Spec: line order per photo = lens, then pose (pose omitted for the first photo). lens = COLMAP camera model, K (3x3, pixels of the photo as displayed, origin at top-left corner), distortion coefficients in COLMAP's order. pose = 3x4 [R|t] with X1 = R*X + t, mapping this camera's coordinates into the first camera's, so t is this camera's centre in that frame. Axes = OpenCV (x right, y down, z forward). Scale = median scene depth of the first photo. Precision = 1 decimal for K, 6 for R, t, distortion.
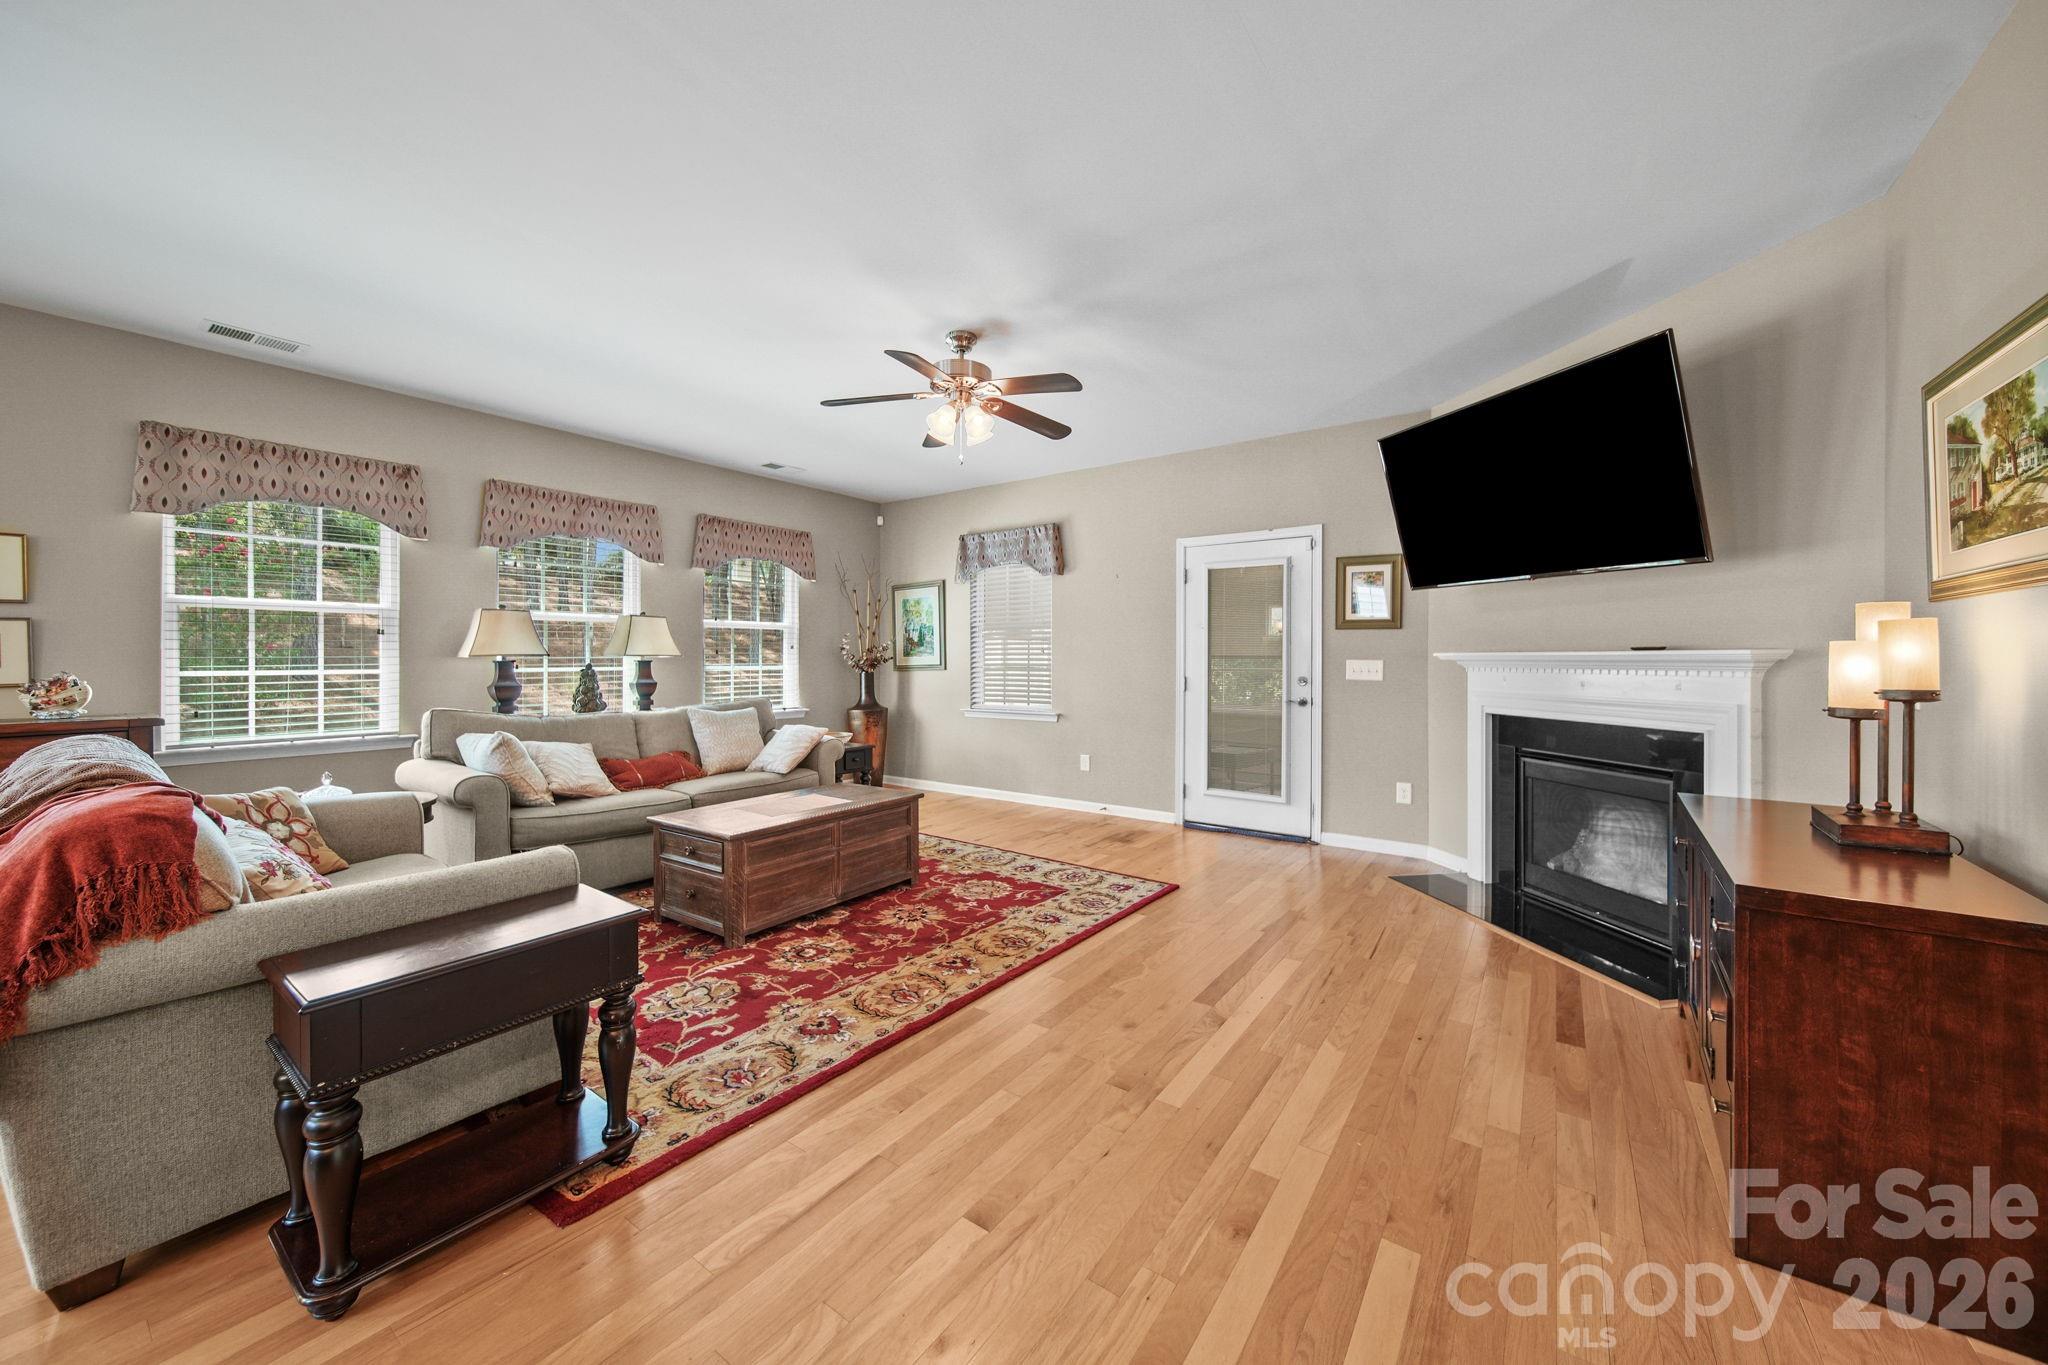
lens RADIAL K [[738.8, 0, 1048.2], [0, 738.8, 657.3], [0, 0, 1]] dist [-0.001083, -0.000060]
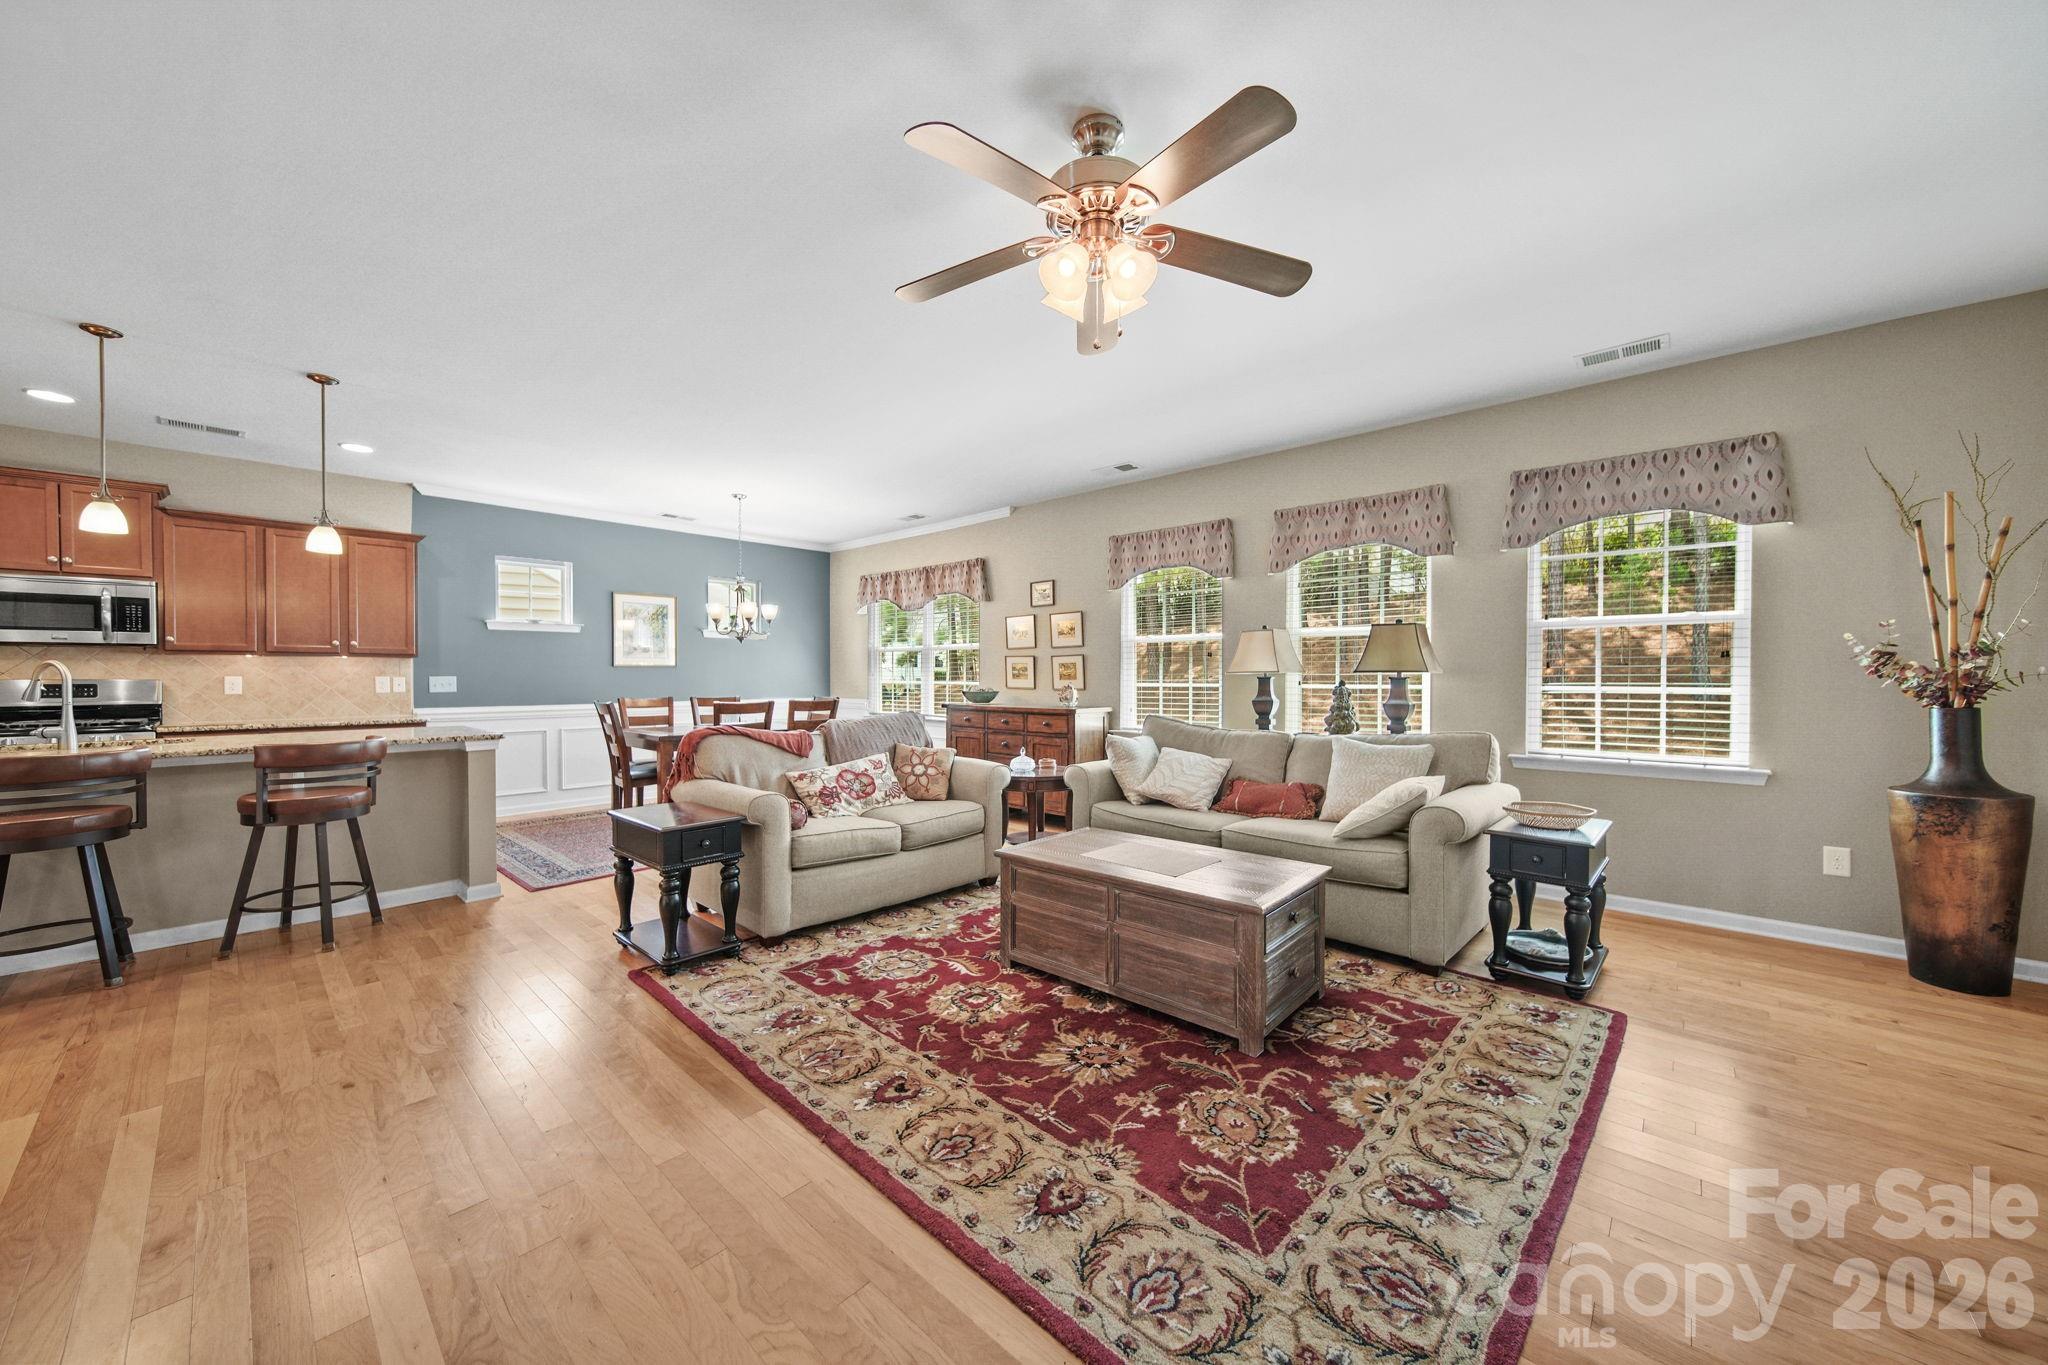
lens RADIAL K [[729.9, 0, 1034.8], [0, 729.9, 683.6], [0, 0, 1]] dist [-0.001520, -0.000126]
pose [[-0.130460, 0.010784, -0.991395, 0.510426], [0.000677, 0.999942, 0.010788, 0.003323], [0.991453, 0.000736, -0.130459, 1.105349]]
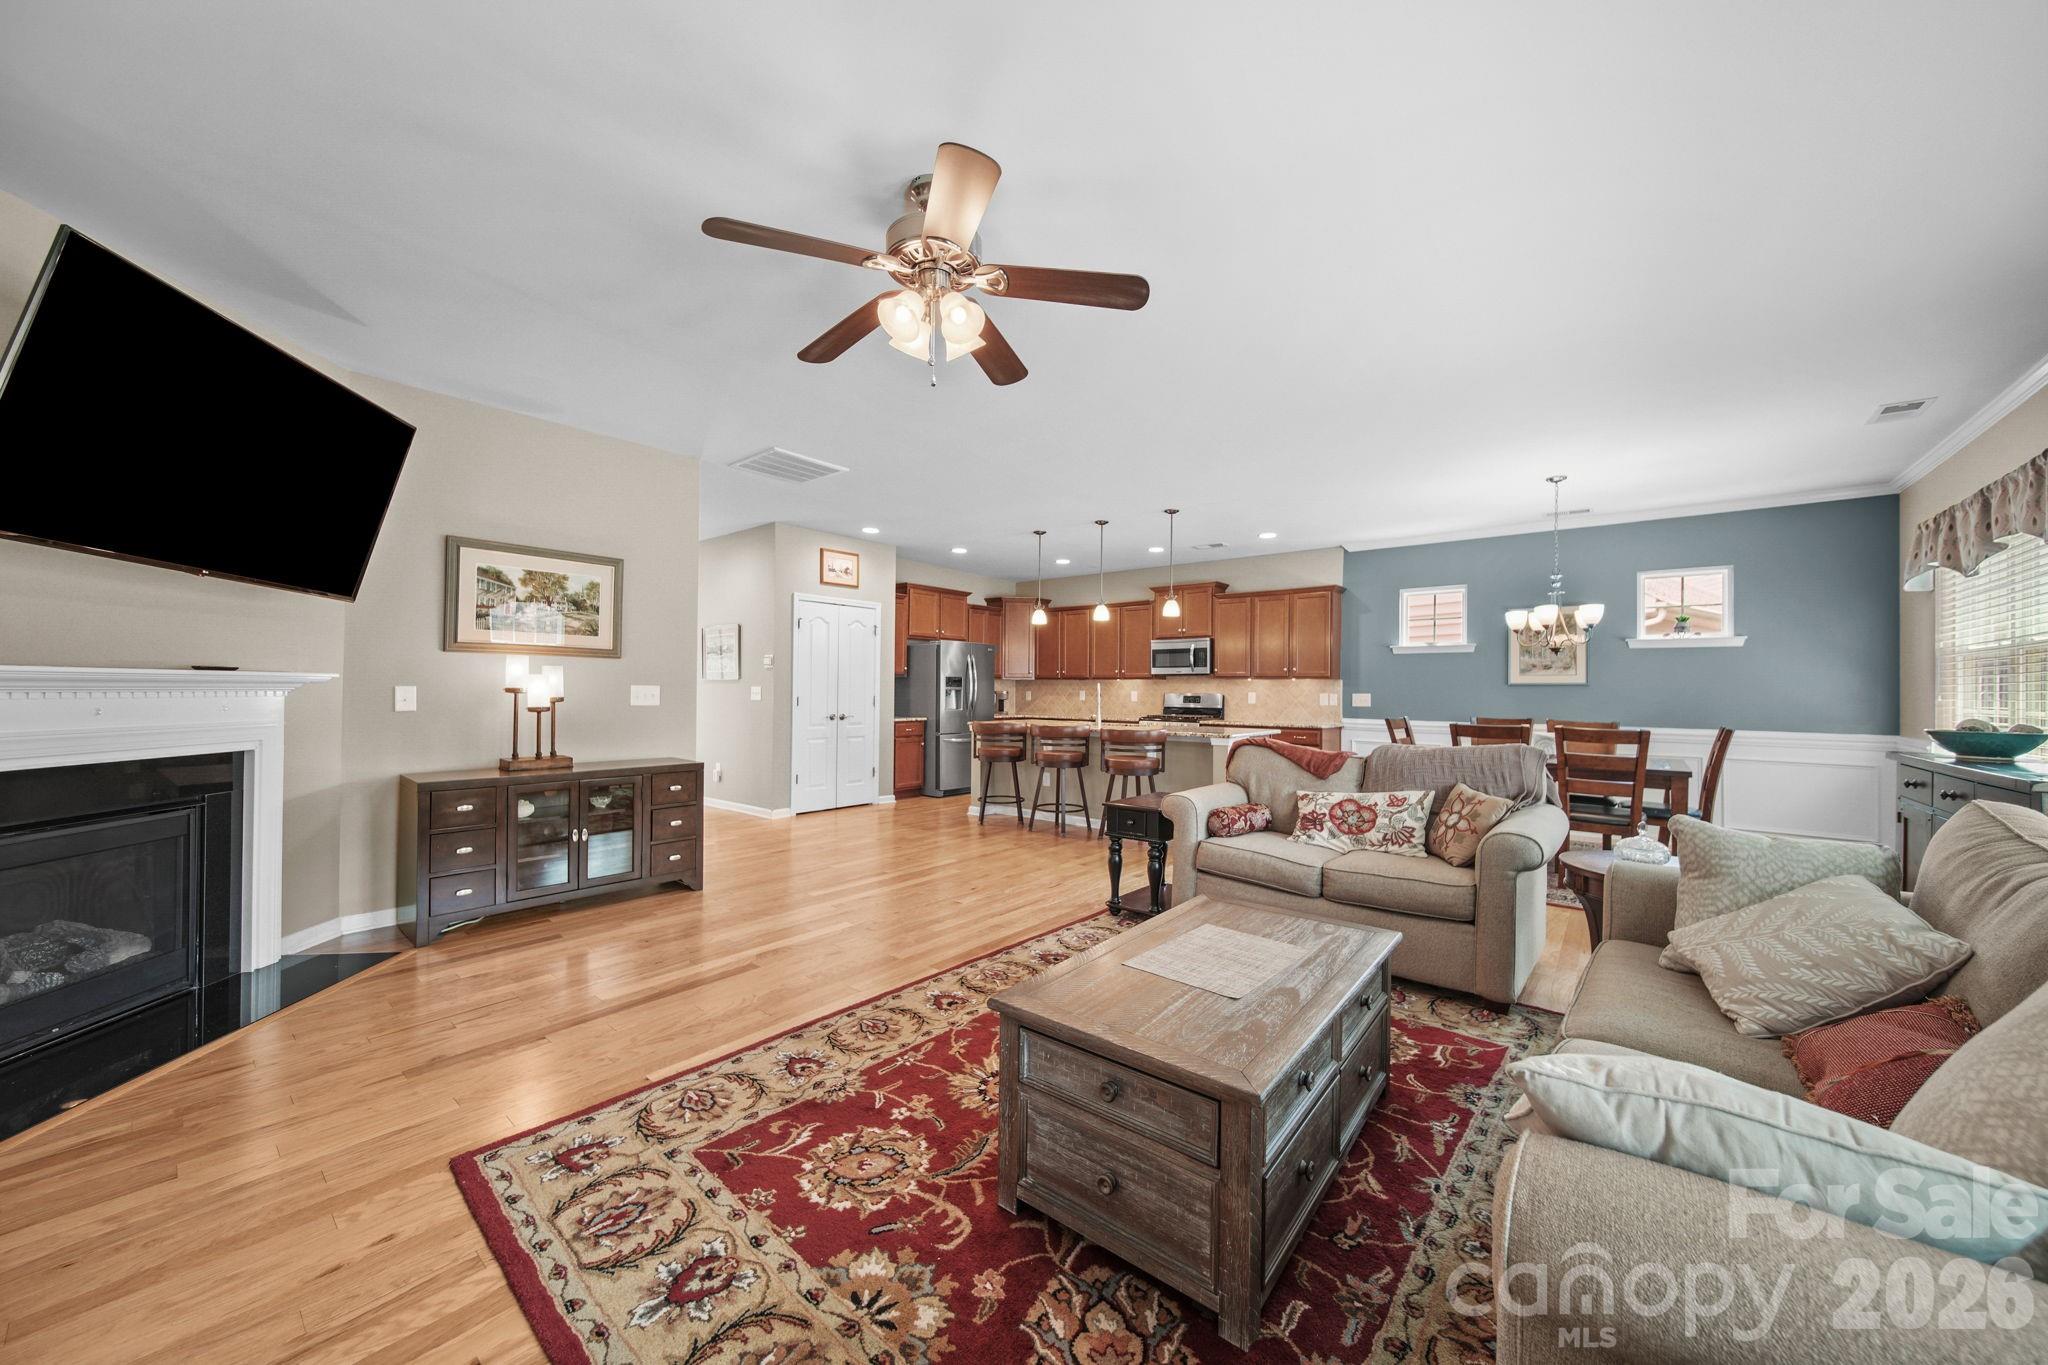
lens RADIAL K [[729.9, 0, 1034.8], [0, 729.9, 683.6], [0, 0, 1]] dist [-0.001520, -0.000126]
pose [[-0.996584, -0.009271, 0.082066, -0.281231], [-0.010099, 0.999902, -0.009678, 0.004885], [-0.081968, -0.010474, -0.996580, 1.749943]]
